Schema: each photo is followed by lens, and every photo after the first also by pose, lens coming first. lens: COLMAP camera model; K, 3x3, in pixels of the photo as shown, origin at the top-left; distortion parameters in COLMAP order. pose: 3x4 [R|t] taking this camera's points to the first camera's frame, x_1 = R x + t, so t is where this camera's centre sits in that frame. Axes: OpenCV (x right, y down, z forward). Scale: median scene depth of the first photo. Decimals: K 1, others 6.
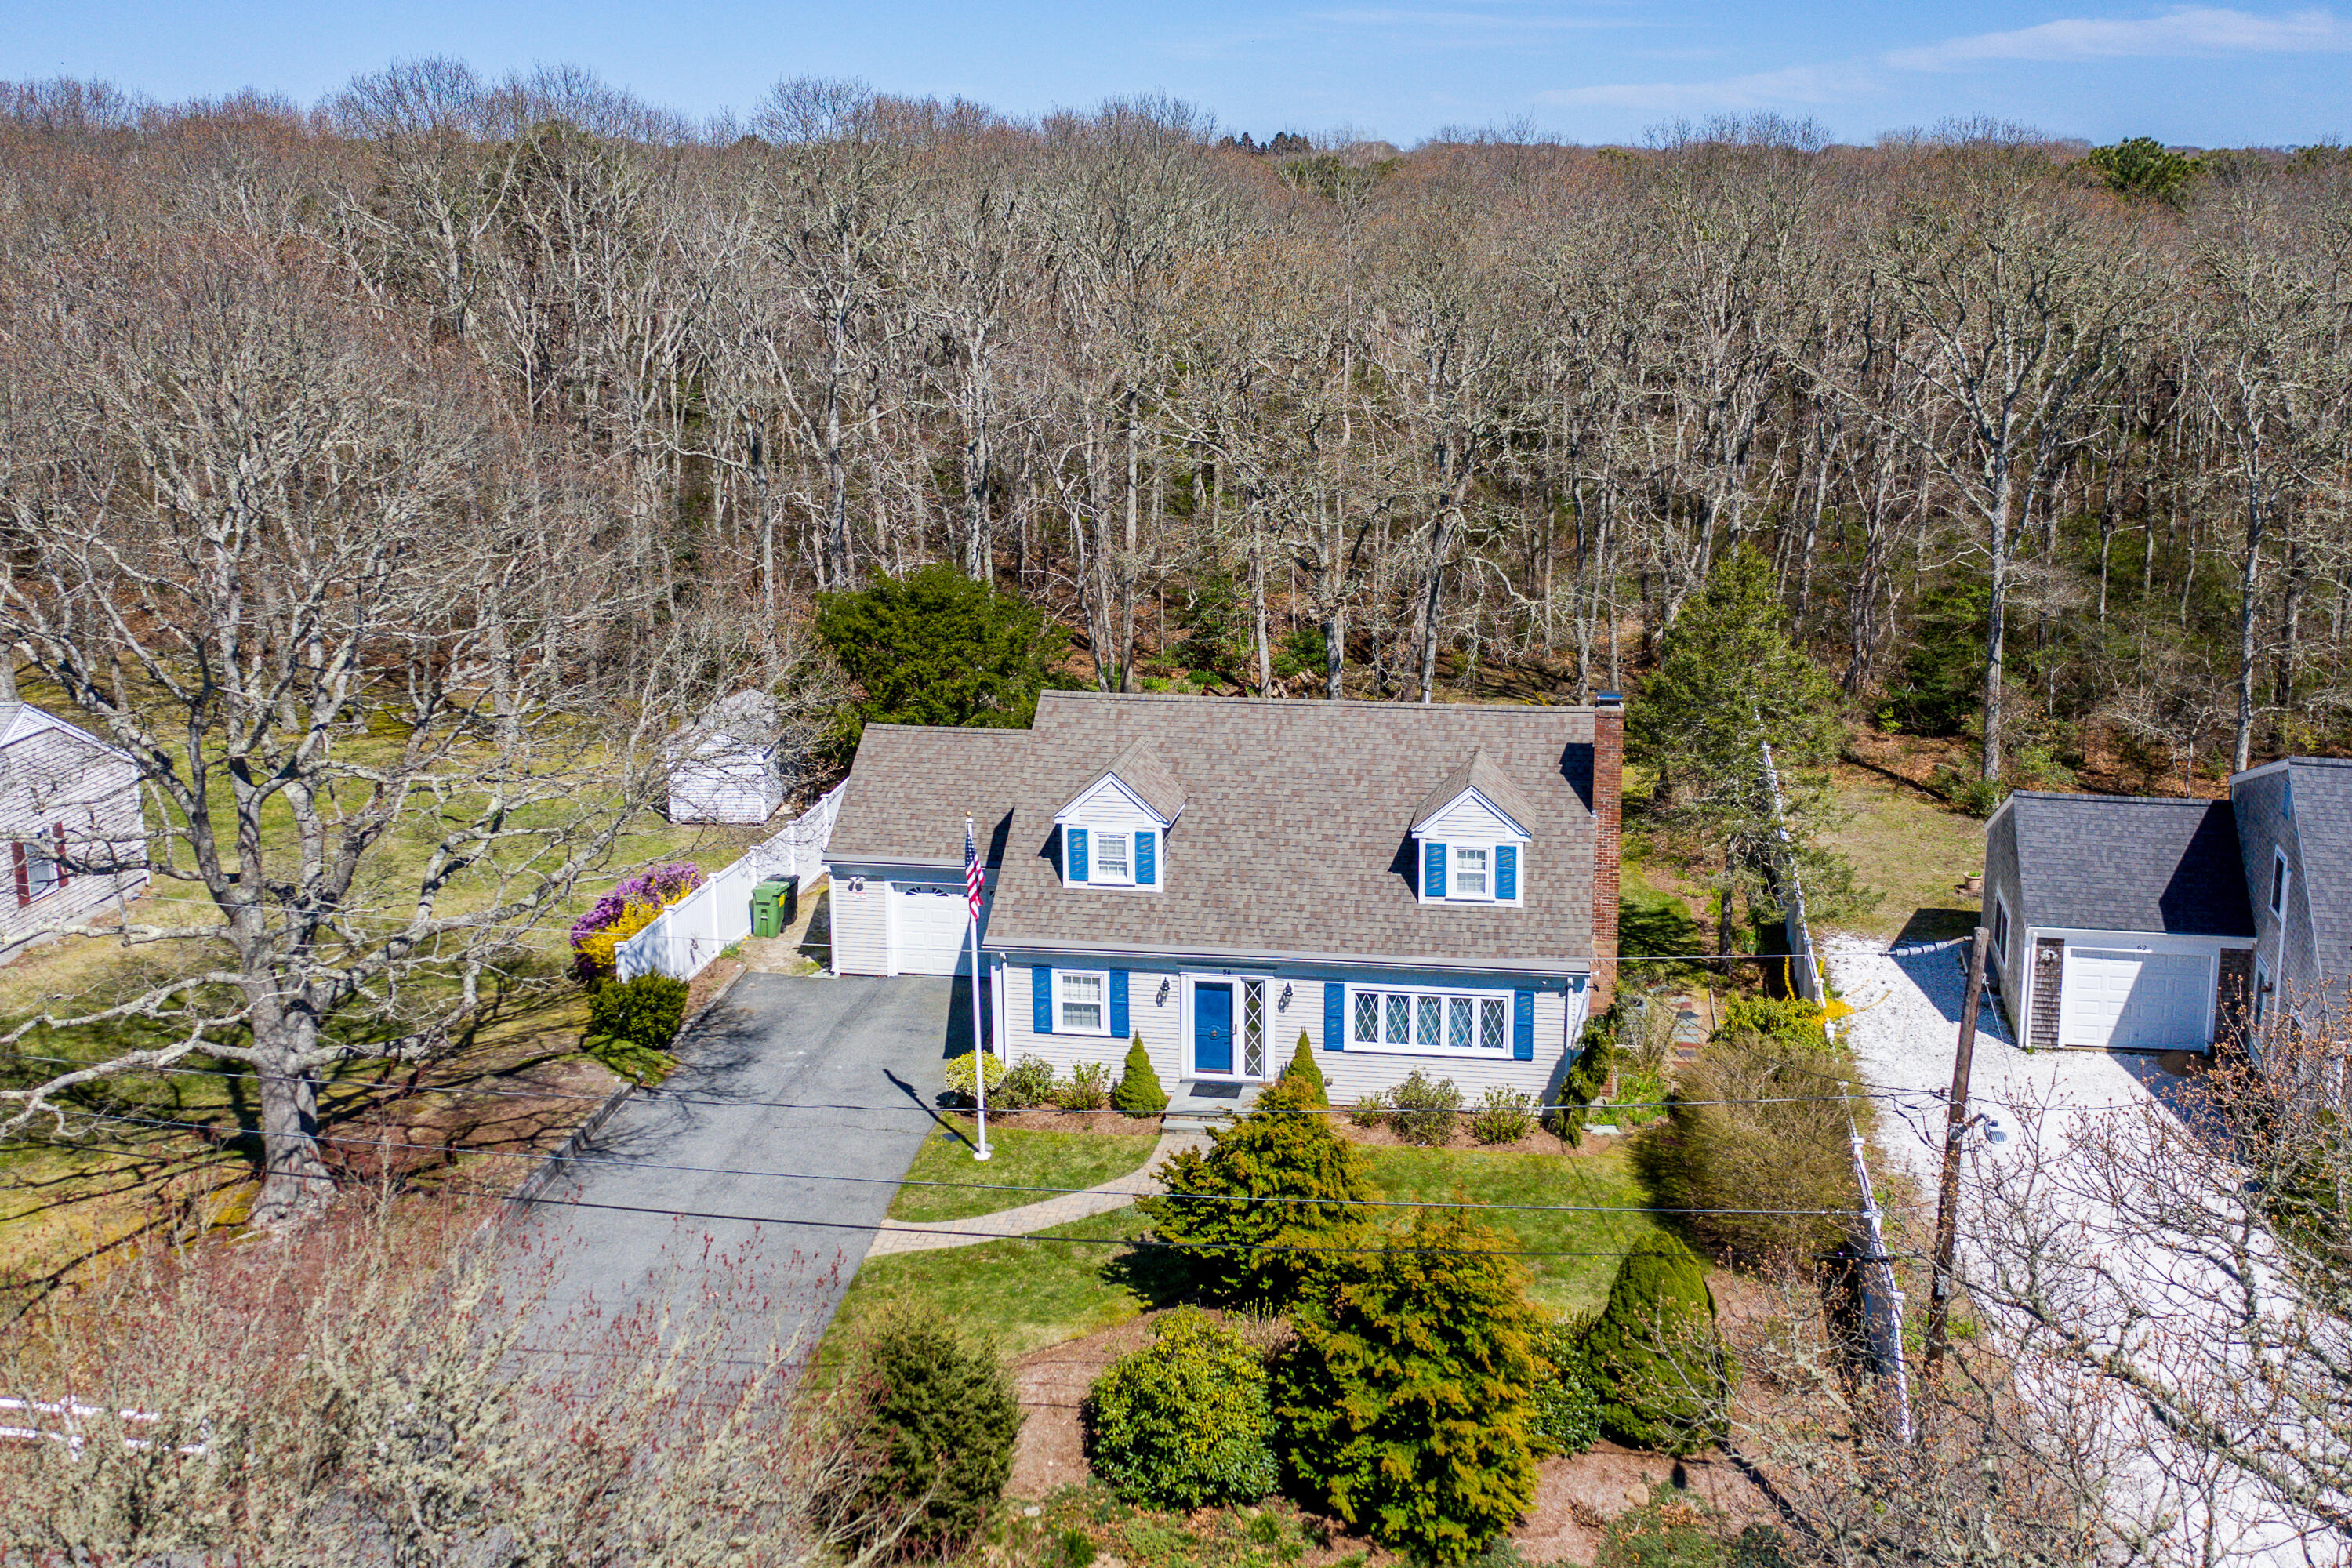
lens RADIAL K [[2251.3, 0, 1341.3], [0, 2251.3, 649.7], [0, 0, 1]] dist [0.001250, 0.005742]
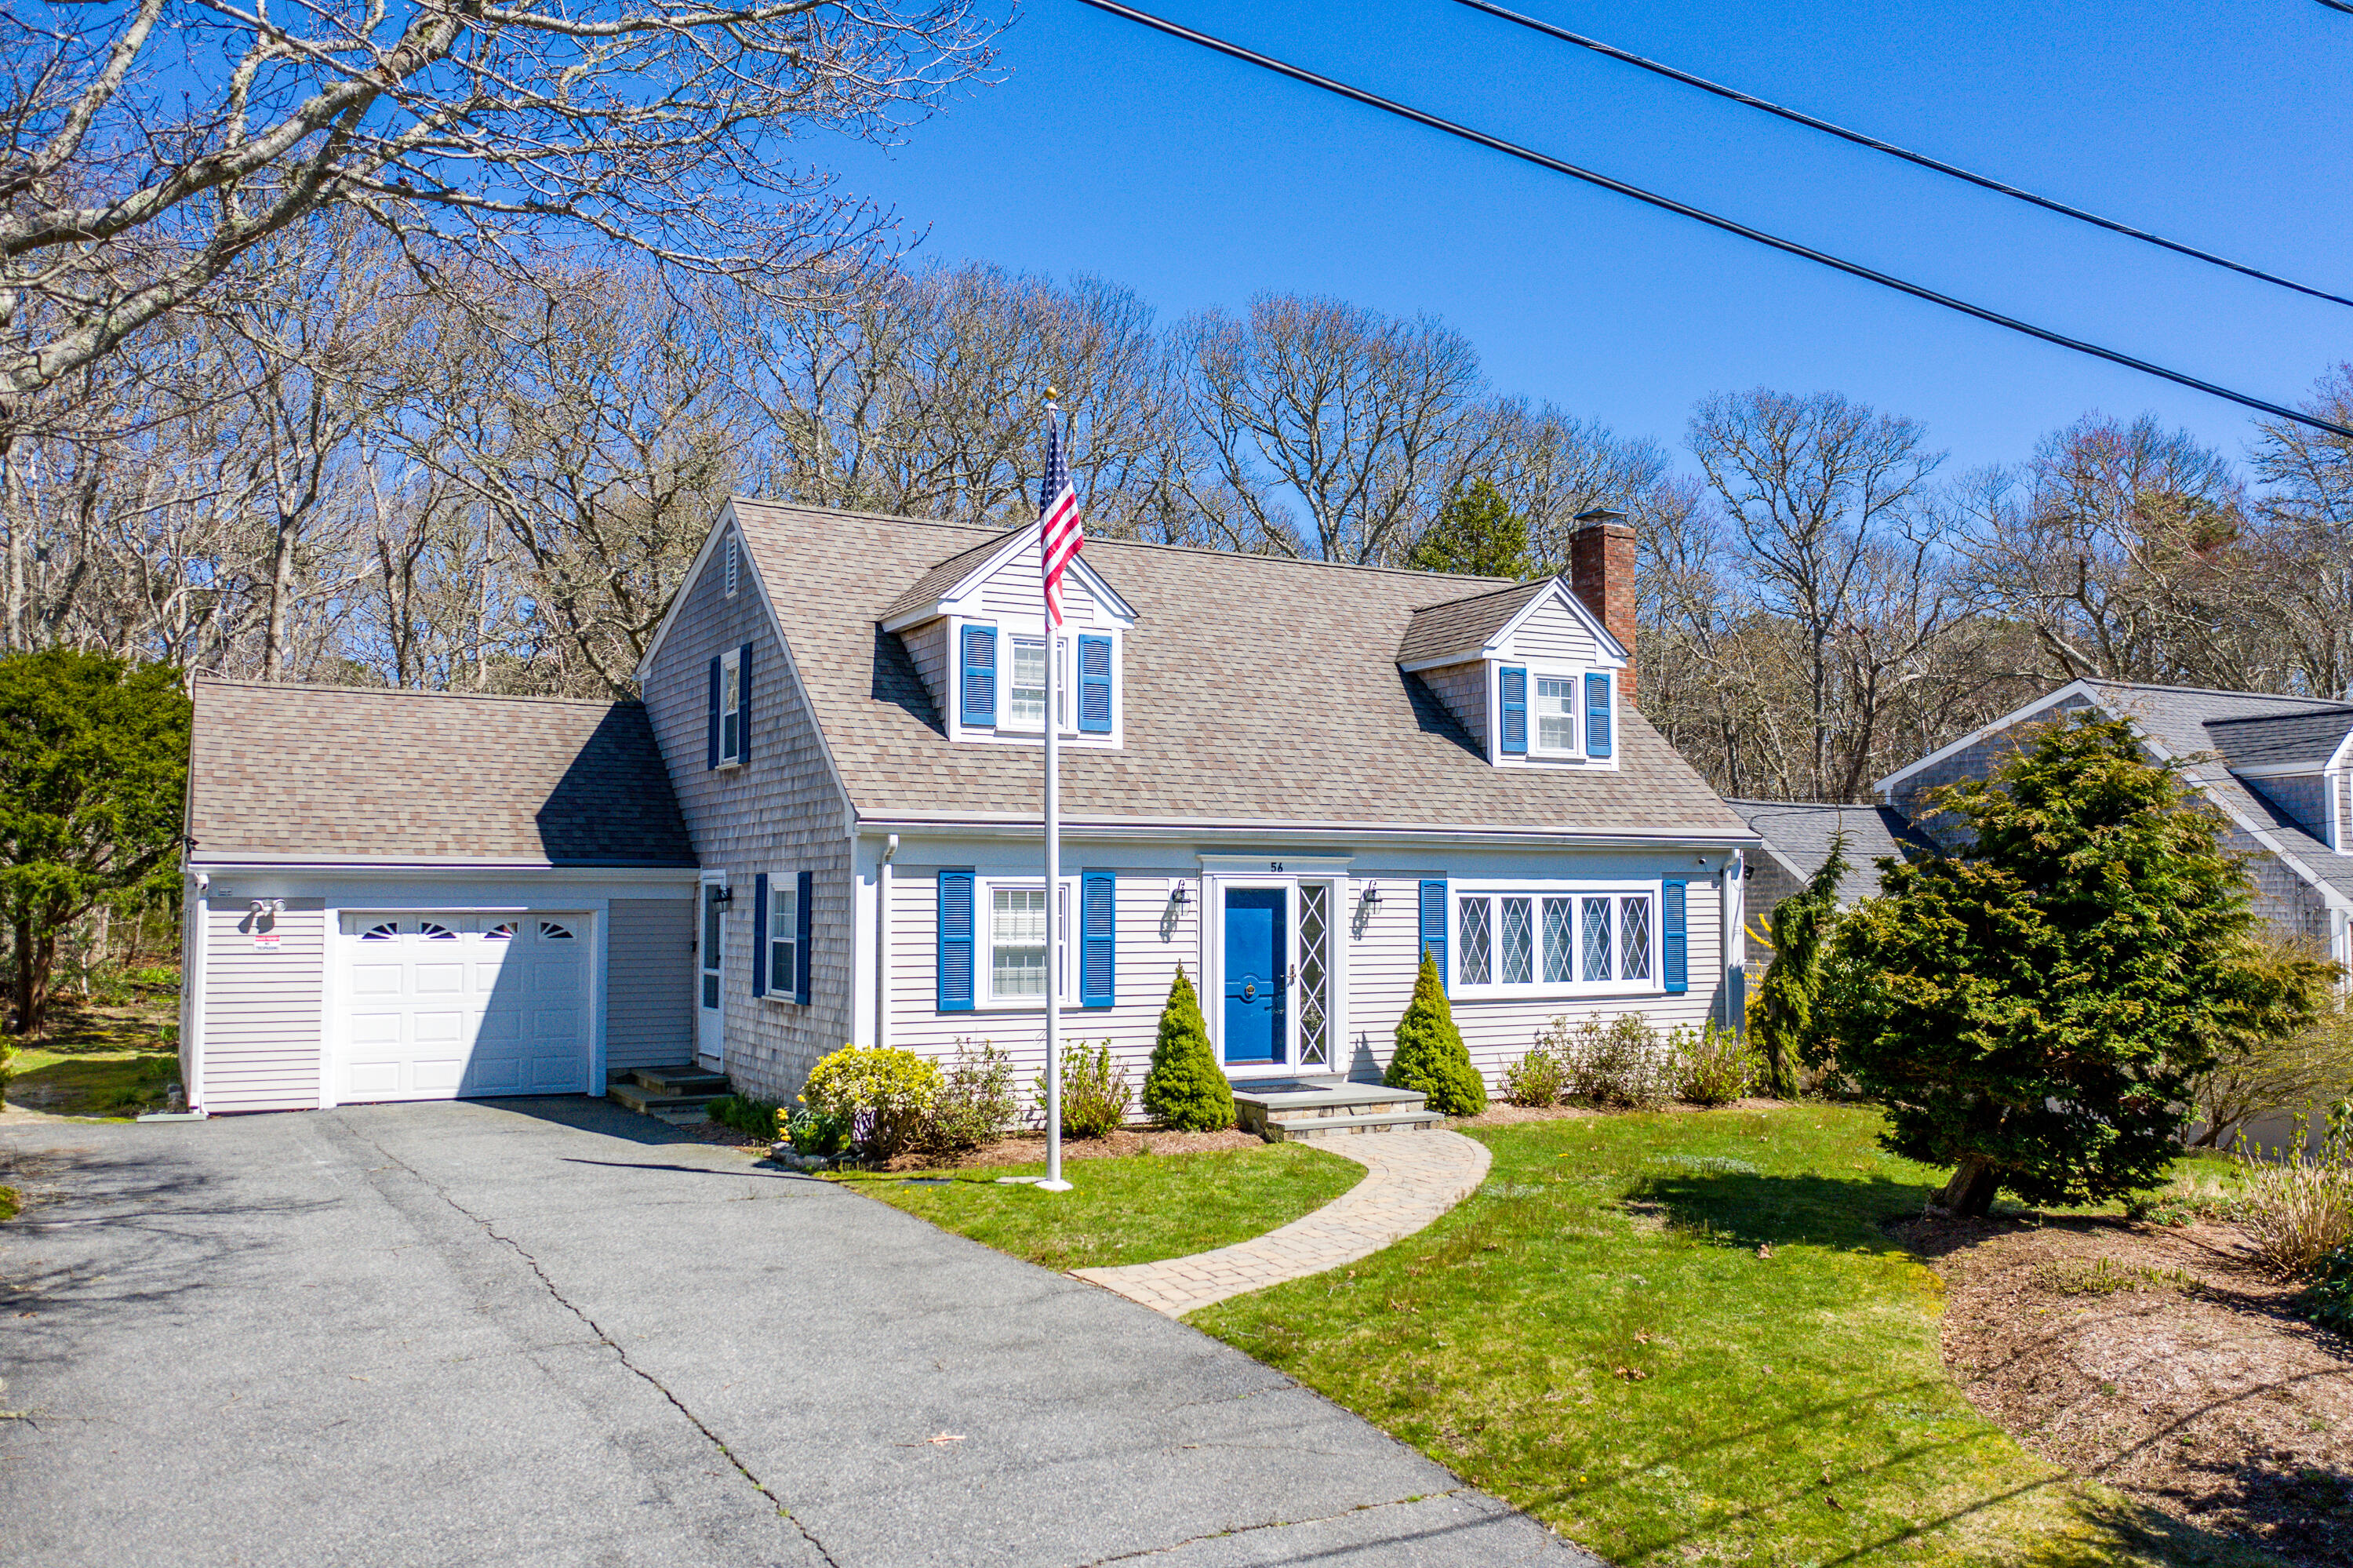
lens RADIAL K [[1854.7, 0, 1176.5], [0, 1854.7, 784.0], [0, 0, 1]] dist [-0.007766, 0.003134]
pose [[0.805920, 0.034291, 0.591031, -0.342822], [0.123916, 0.966438, -0.225041, 0.223690], [-0.578911, 0.254603, 0.774622, 0.655416]]
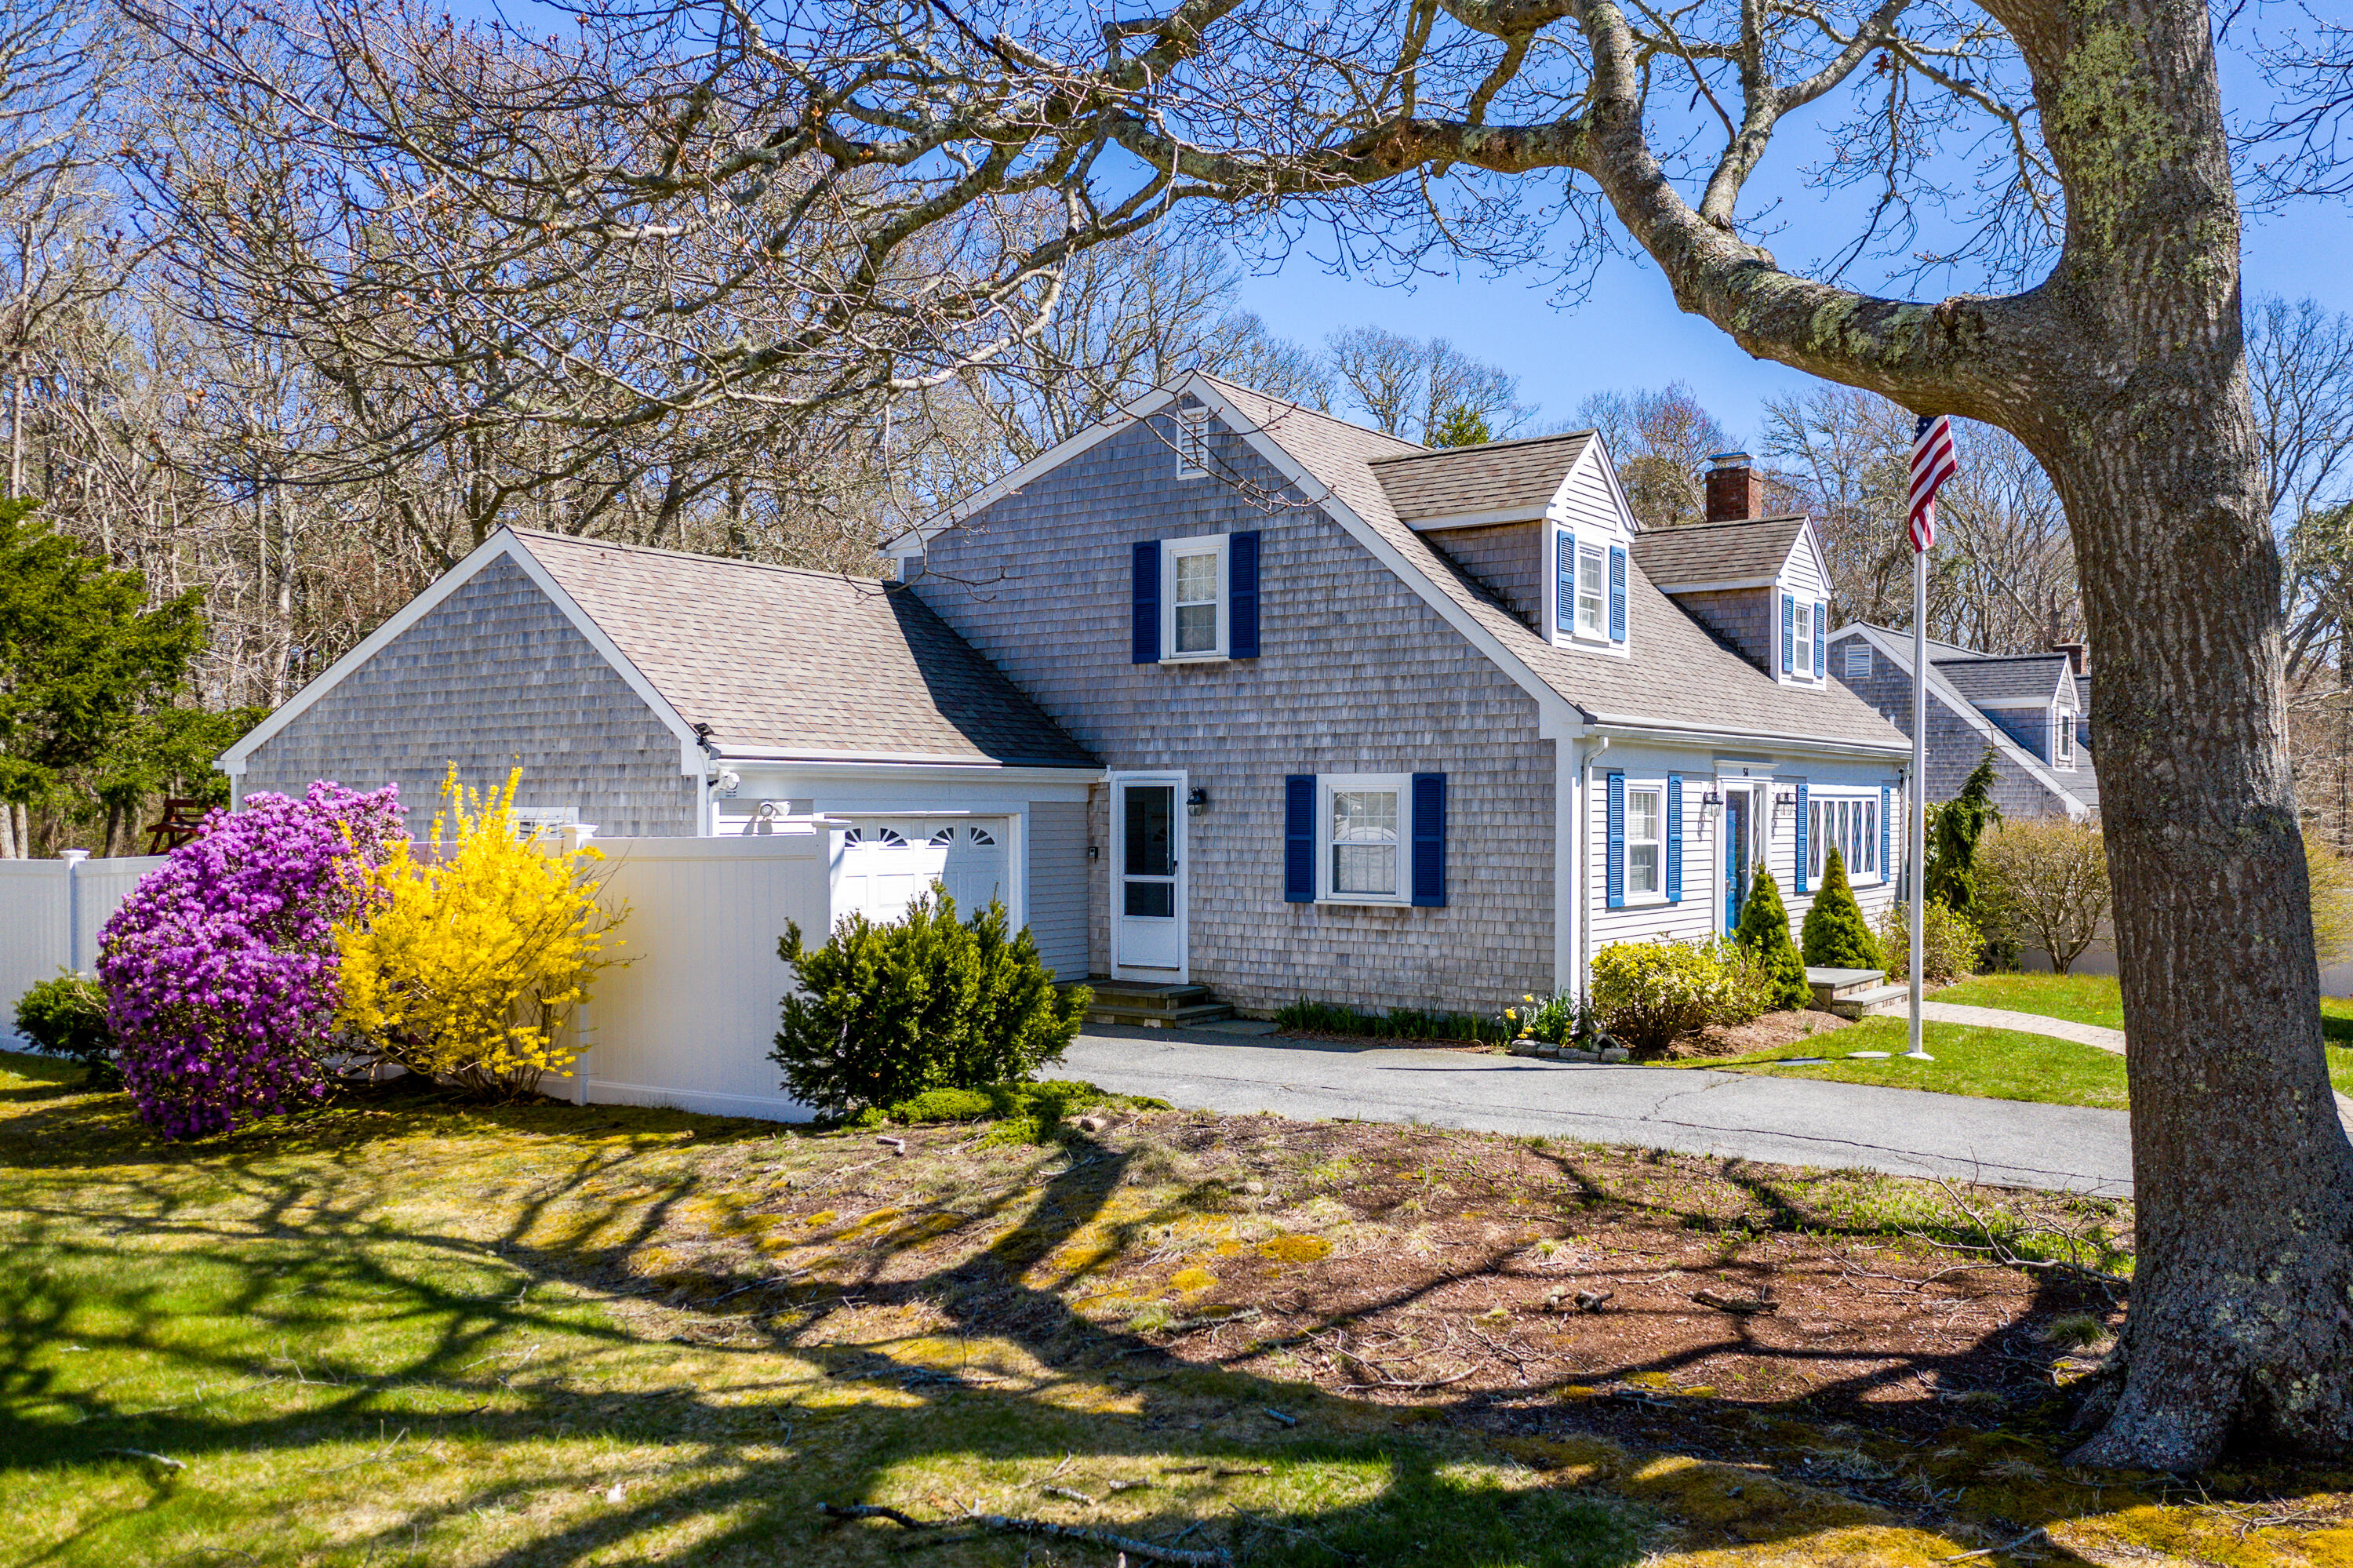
lens RADIAL K [[1877.6, 0, 1242.3], [0, 1877.6, 866.6], [0, 0, 1]] dist [-0.004938, 0.001123]
pose [[0.460372, -0.029498, 0.887236, -0.563905], [0.185195, 0.980649, -0.063491, 0.175376], [-0.868194, 0.193541, 0.456926, 0.893048]]
